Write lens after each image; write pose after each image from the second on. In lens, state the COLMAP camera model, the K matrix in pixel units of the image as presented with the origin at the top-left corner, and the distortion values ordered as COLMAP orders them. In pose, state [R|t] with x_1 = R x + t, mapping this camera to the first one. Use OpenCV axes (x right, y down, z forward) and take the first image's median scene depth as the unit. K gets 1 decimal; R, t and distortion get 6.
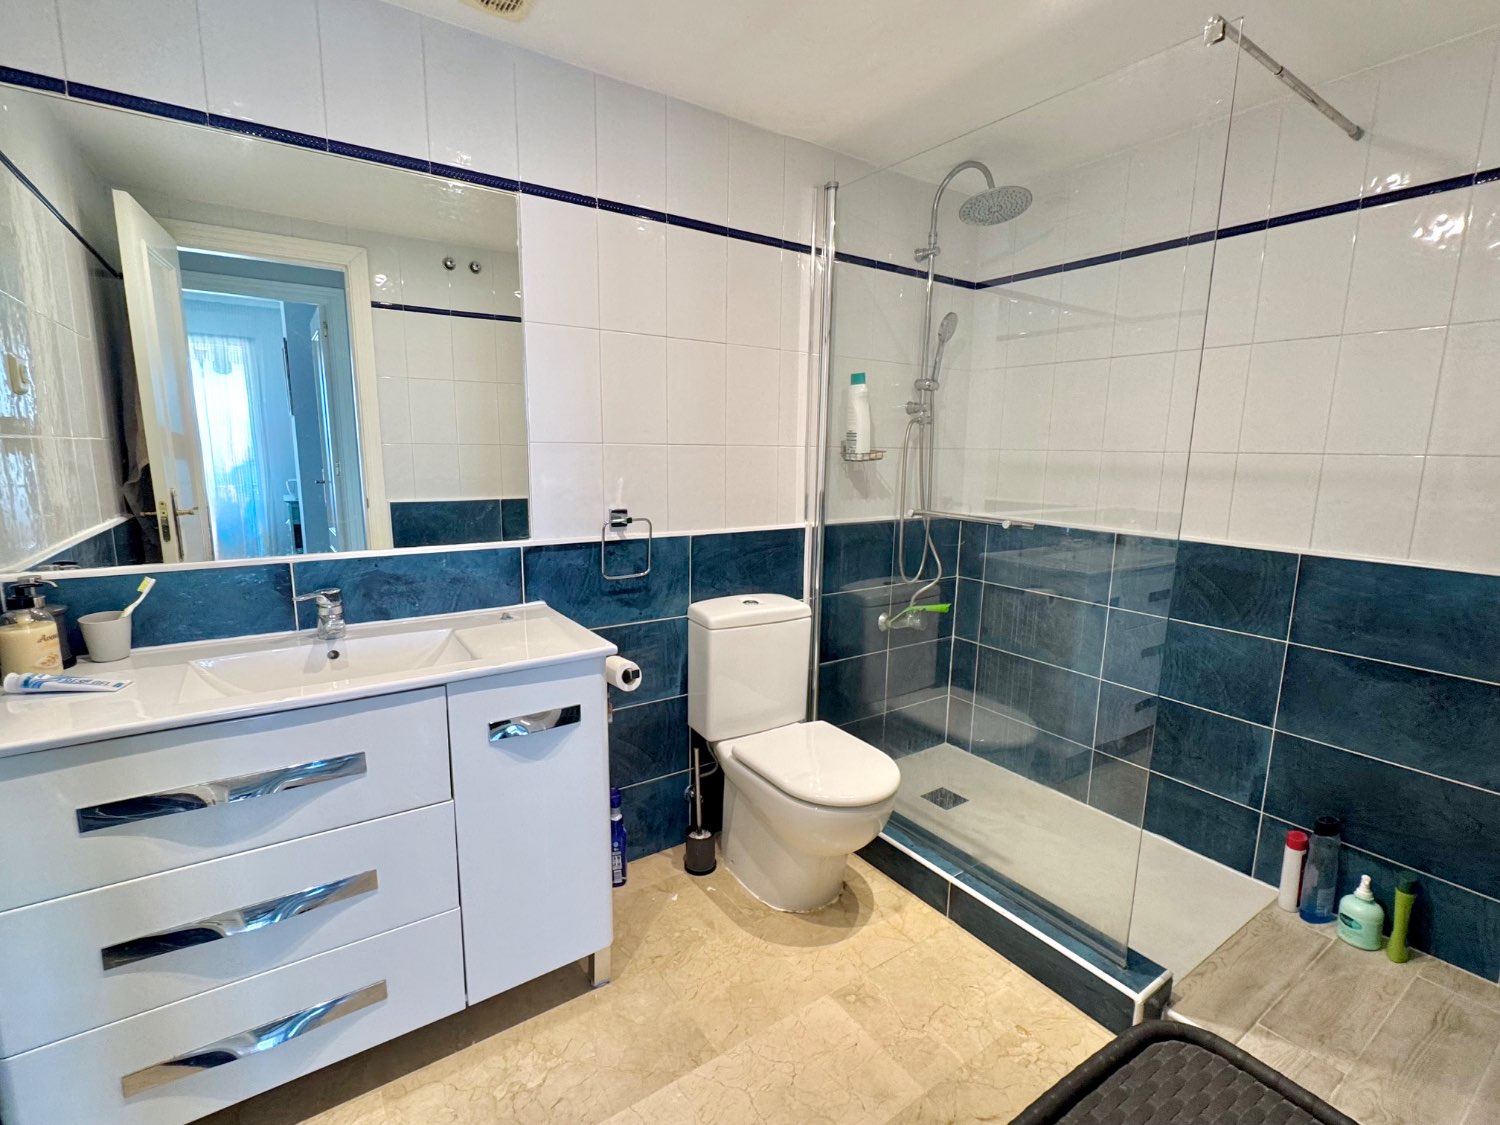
lens RADIAL K [[694.7, 0, 754.0], [0, 694.7, 565.7], [0, 0, 1]] dist [-0.013528, -0.000033]
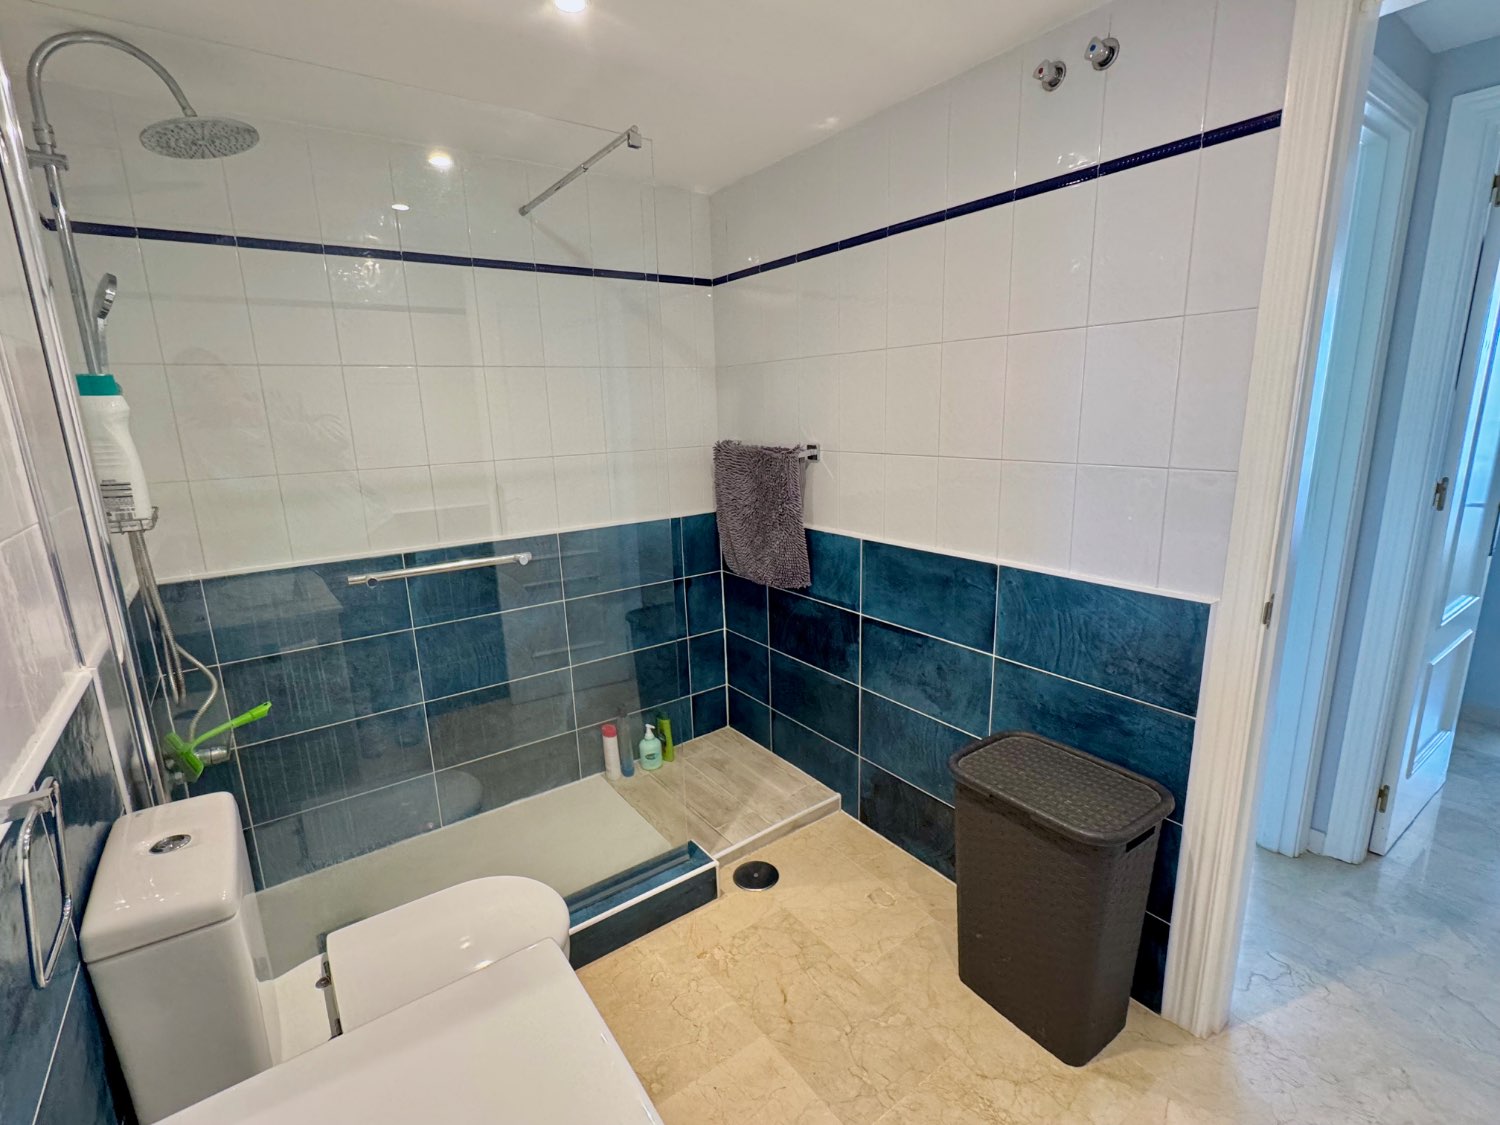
lens RADIAL K [[694.7, 0, 753.3], [0, 694.7, 561.7], [0, 0, 1]] dist [-0.013528, -0.000033]
pose [[-0.036827, -0.226653, 0.973279, -0.552183], [0.192674, 0.954055, 0.229467, -0.209600], [-0.980572, 0.195976, 0.008536, 0.671701]]
